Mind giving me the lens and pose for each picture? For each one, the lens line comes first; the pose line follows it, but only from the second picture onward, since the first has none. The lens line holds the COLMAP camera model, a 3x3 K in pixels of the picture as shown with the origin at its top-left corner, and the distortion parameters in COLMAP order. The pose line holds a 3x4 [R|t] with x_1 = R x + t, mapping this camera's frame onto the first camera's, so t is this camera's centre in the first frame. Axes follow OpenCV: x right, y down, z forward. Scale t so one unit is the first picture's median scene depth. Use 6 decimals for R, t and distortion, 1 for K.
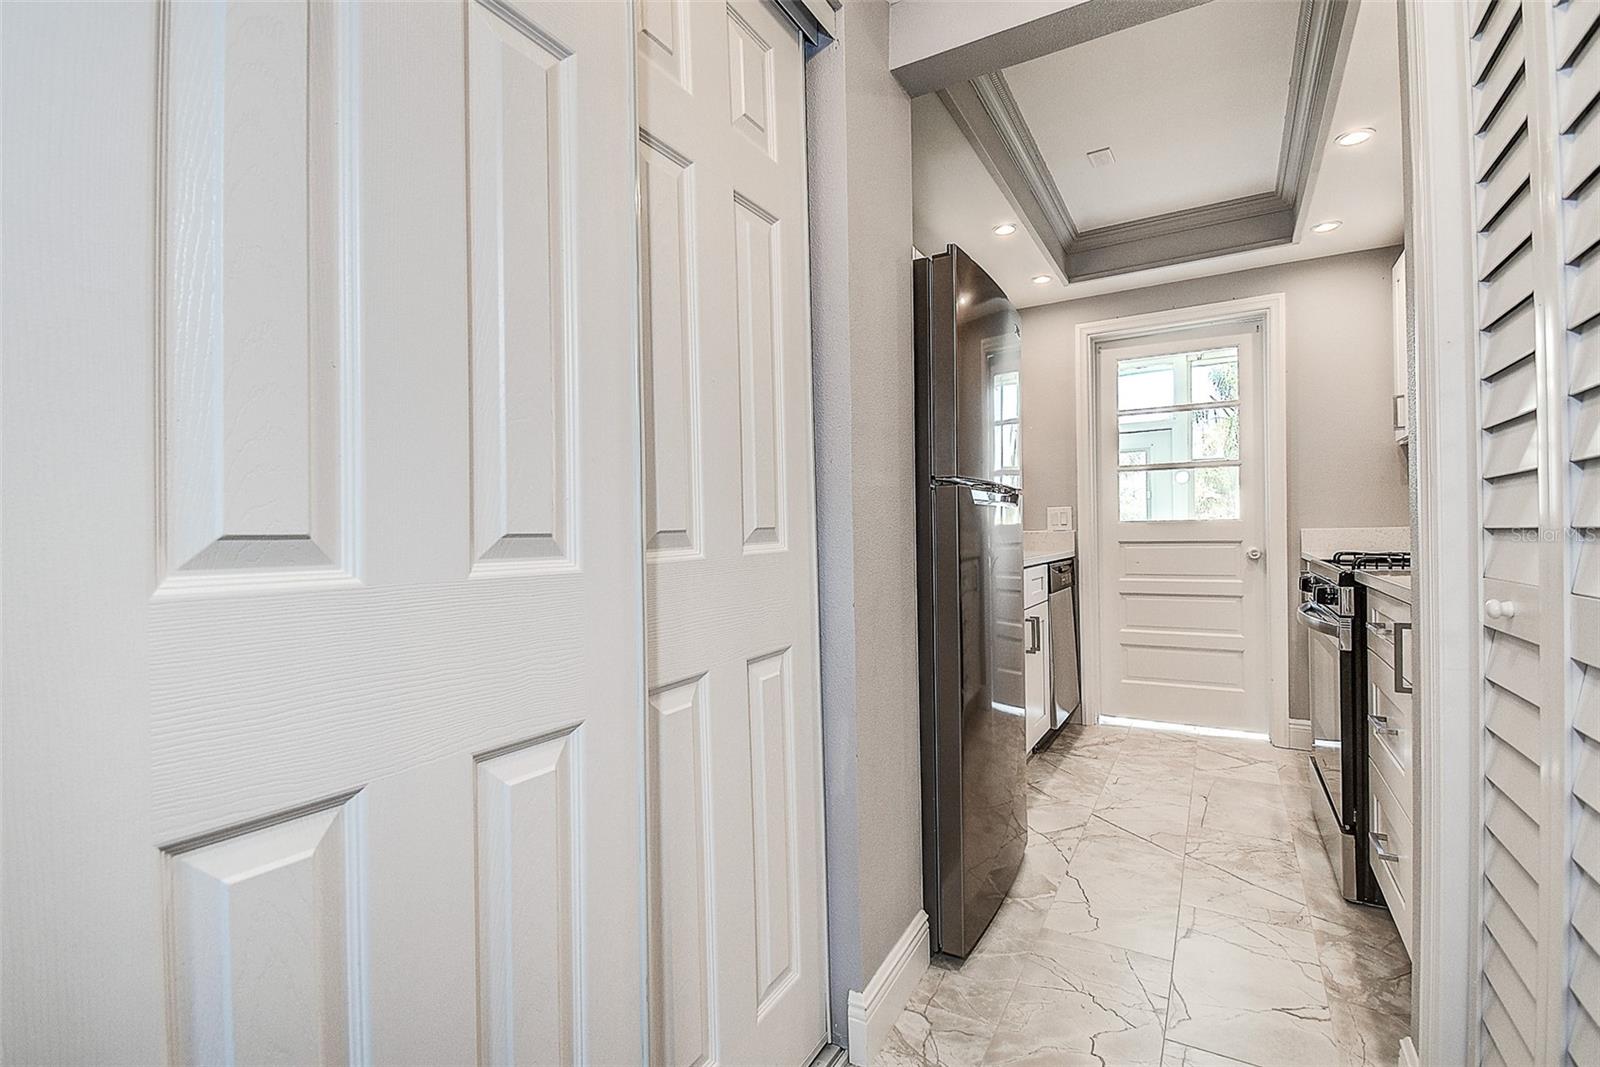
lens RADIAL K [[720.8, 0, 799.9], [0, 720.8, 531.0], [0, 0, 1]] dist [0.030298, -0.024721]
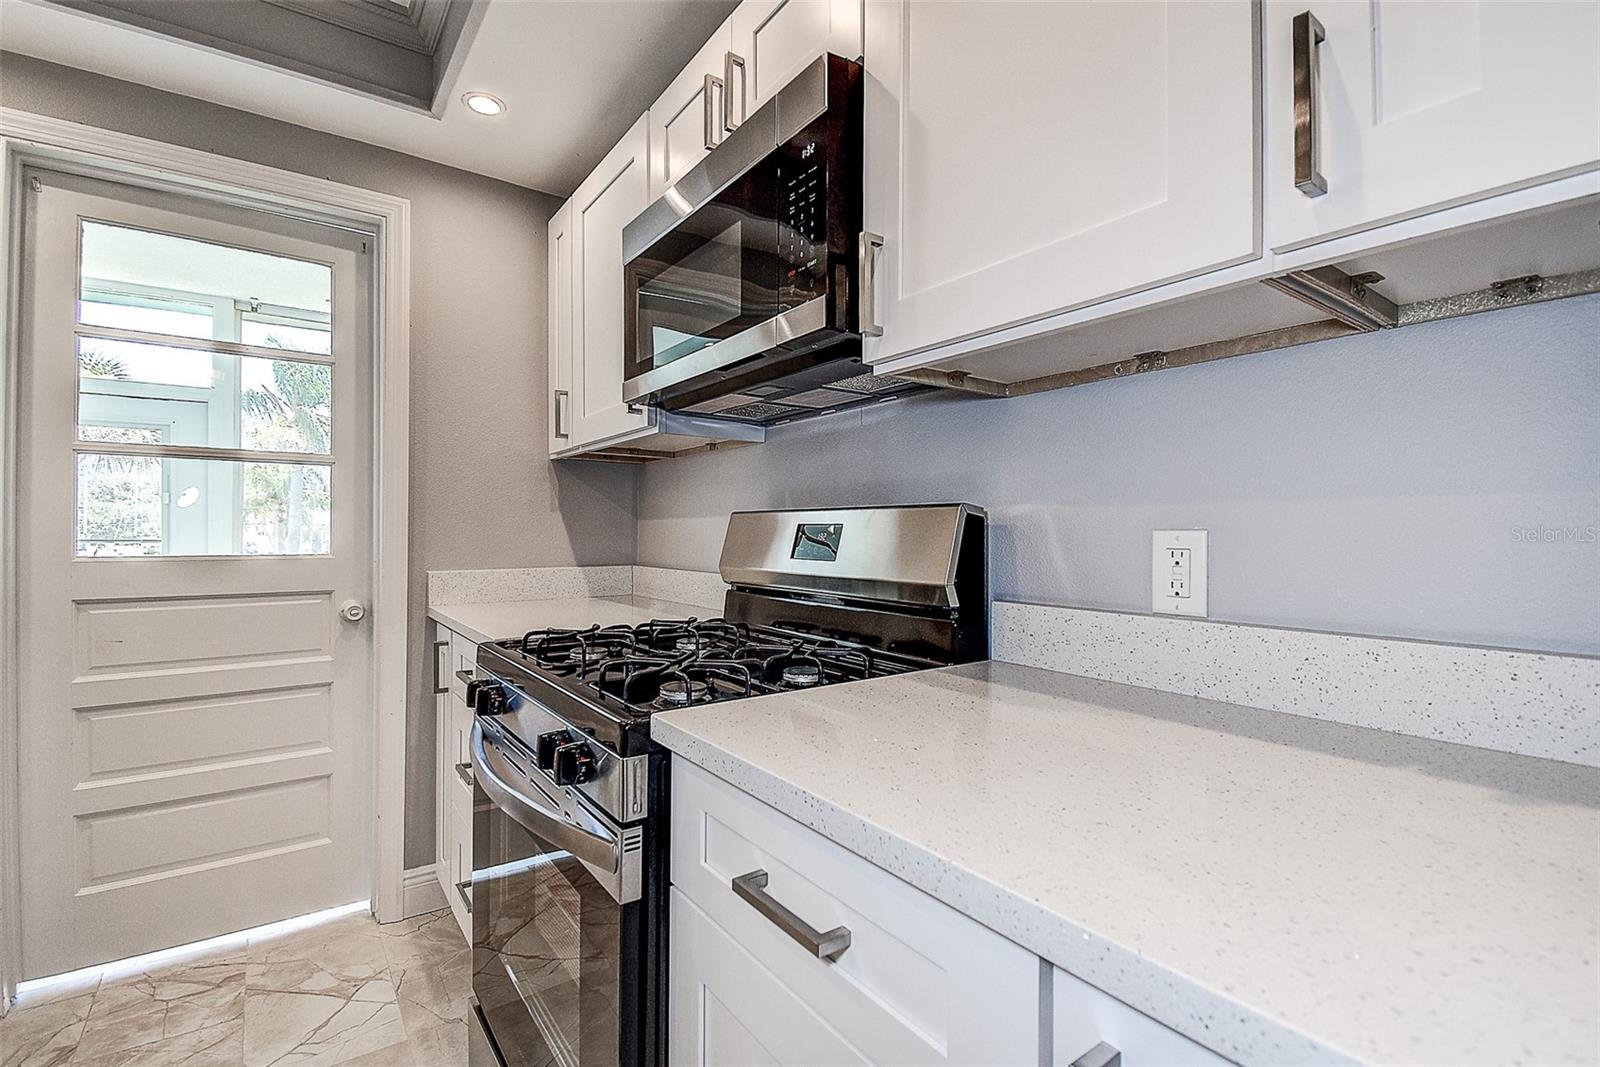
lens RADIAL K [[720.8, 0, 799.9], [0, 720.8, 531.0], [0, 0, 1]] dist [0.030298, -0.024721]
pose [[0.404234, 0.018635, 0.914466, 0.230495], [-0.010213, 0.999822, -0.015860, -0.032403], [-0.914599, -0.002928, 0.404352, 0.435453]]
